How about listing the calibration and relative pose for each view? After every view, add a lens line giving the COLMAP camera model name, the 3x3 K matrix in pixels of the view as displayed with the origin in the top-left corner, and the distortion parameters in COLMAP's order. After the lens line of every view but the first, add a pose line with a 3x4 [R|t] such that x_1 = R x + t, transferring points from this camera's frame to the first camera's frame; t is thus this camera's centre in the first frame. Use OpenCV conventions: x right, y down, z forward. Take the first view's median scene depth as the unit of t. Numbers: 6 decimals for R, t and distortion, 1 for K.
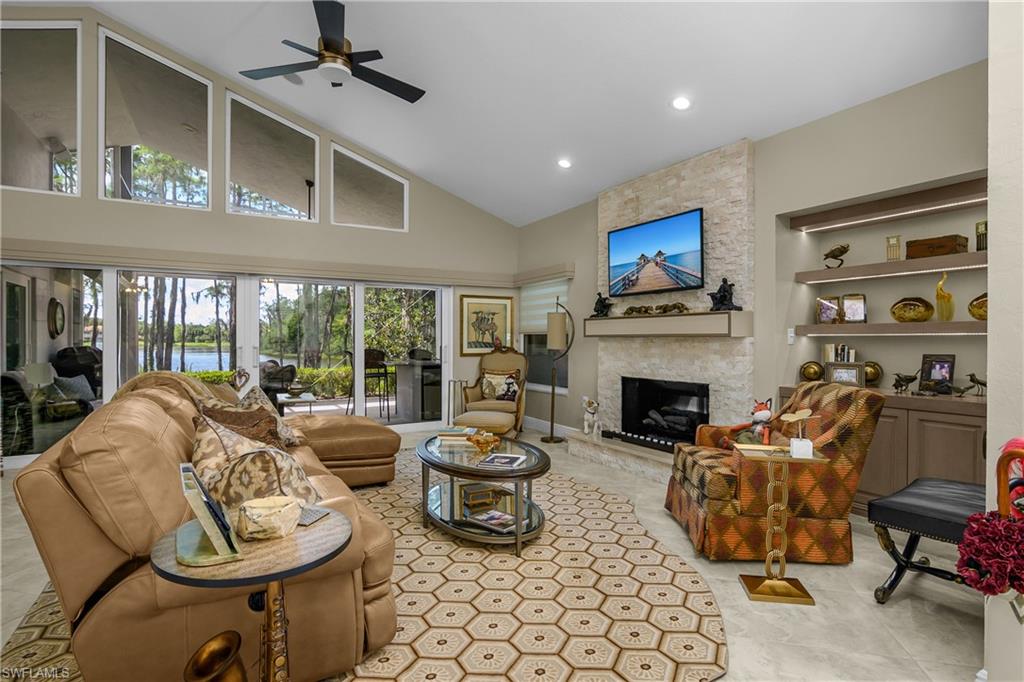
lens RADIAL K [[508.1, 0, 507.5], [0, 508.1, 341.5], [0, 0, 1]] dist [-0.023064, 0.006158]
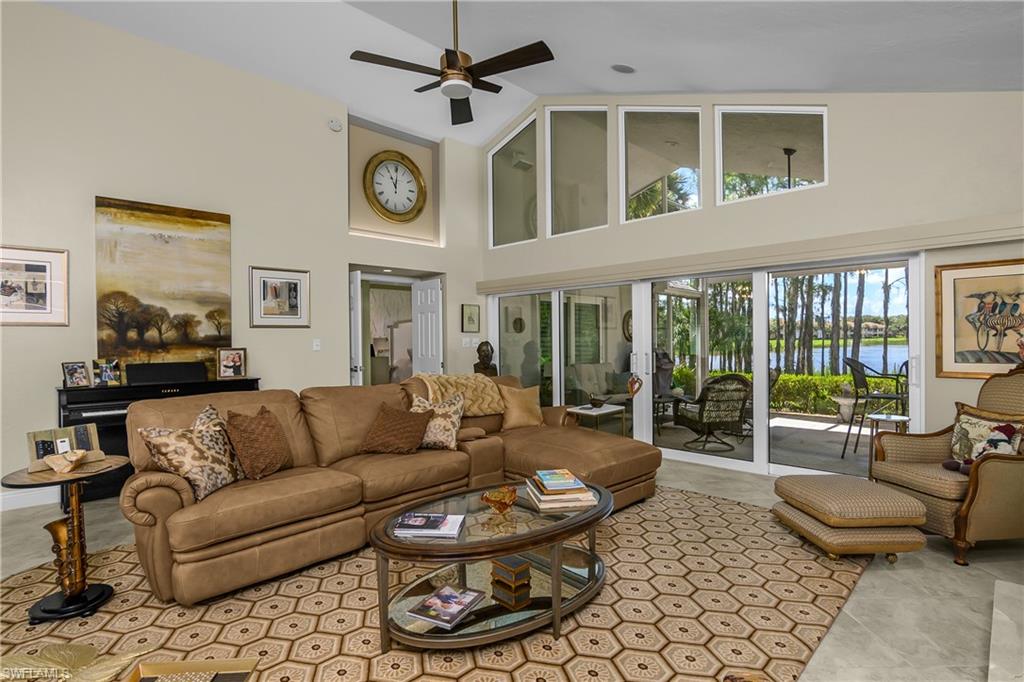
lens RADIAL K [[508.1, 0, 503.2], [0, 508.1, 334.4], [0, 0, 1]] dist [-0.023064, 0.006158]
pose [[0.239721, -0.009681, -0.970794, 0.475174], [0.004477, 0.999951, -0.008866, -0.021244], [0.970832, -0.002221, 0.239752, 0.600543]]
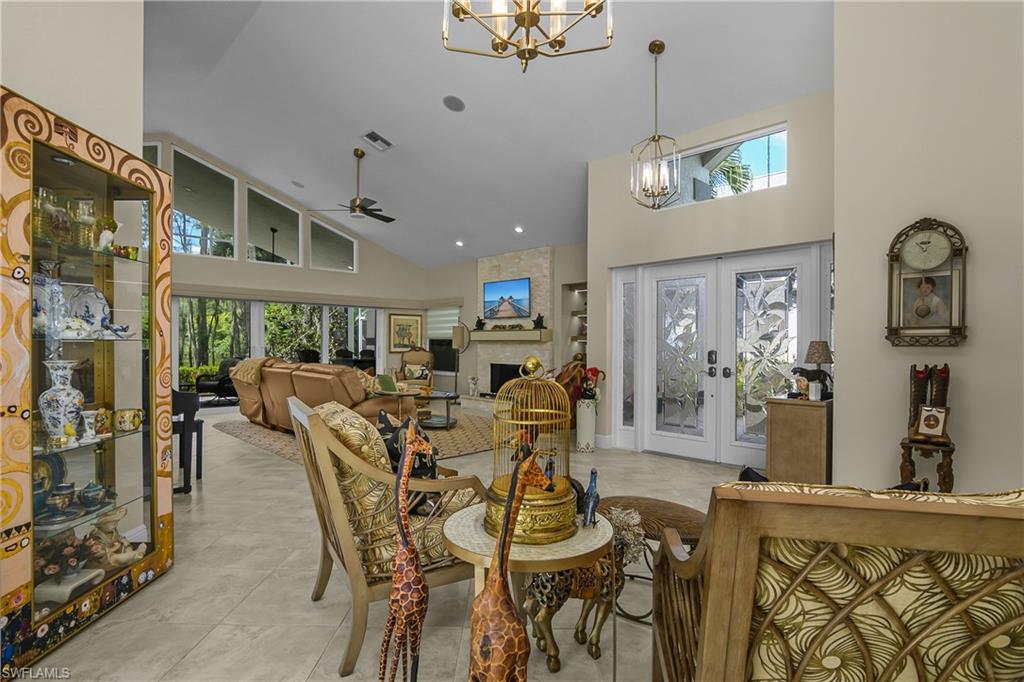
lens RADIAL K [[508.1, 0, 508.1], [0, 508.1, 343.5], [0, 0, 1]] dist [-0.023064, 0.006158]
pose [[0.969088, 0.004818, 0.246667, -0.179430], [-0.003369, 0.999974, -0.006297, 0.011074], [-0.246691, 0.005272, 0.969080, -0.858061]]
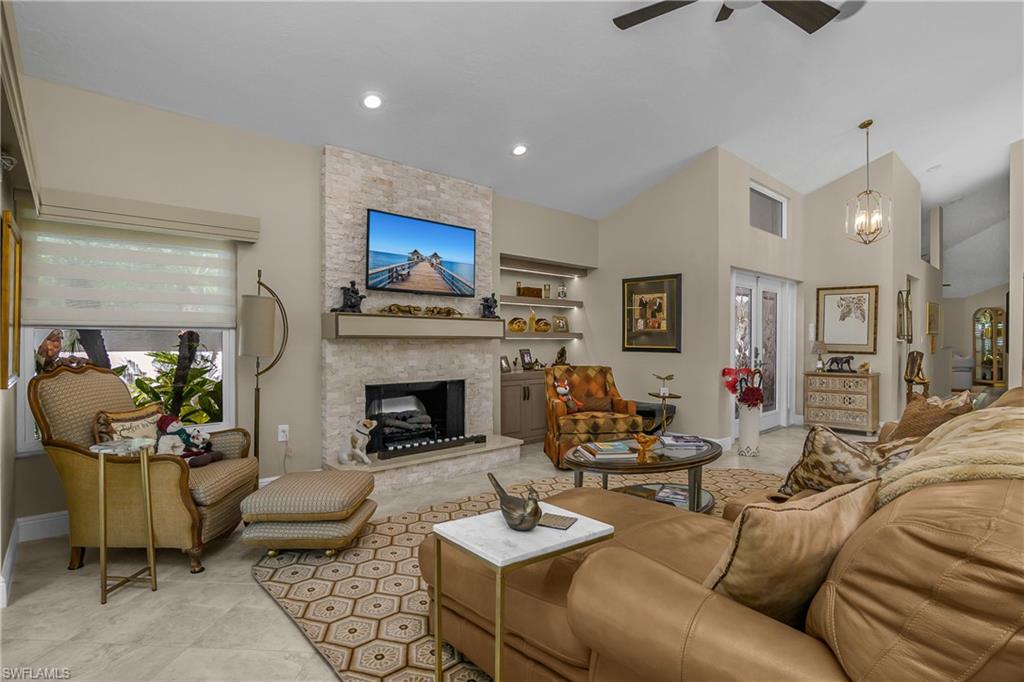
lens RADIAL K [[508.1, 0, 516.7], [0, 508.1, 340.1], [0, 0, 1]] dist [-0.023064, 0.006158]
pose [[-0.213803, 0.004044, 0.976868, -0.725250], [0.004715, 0.999984, -0.003107, -0.002239], [-0.976865, 0.003942, -0.213819, 1.067464]]
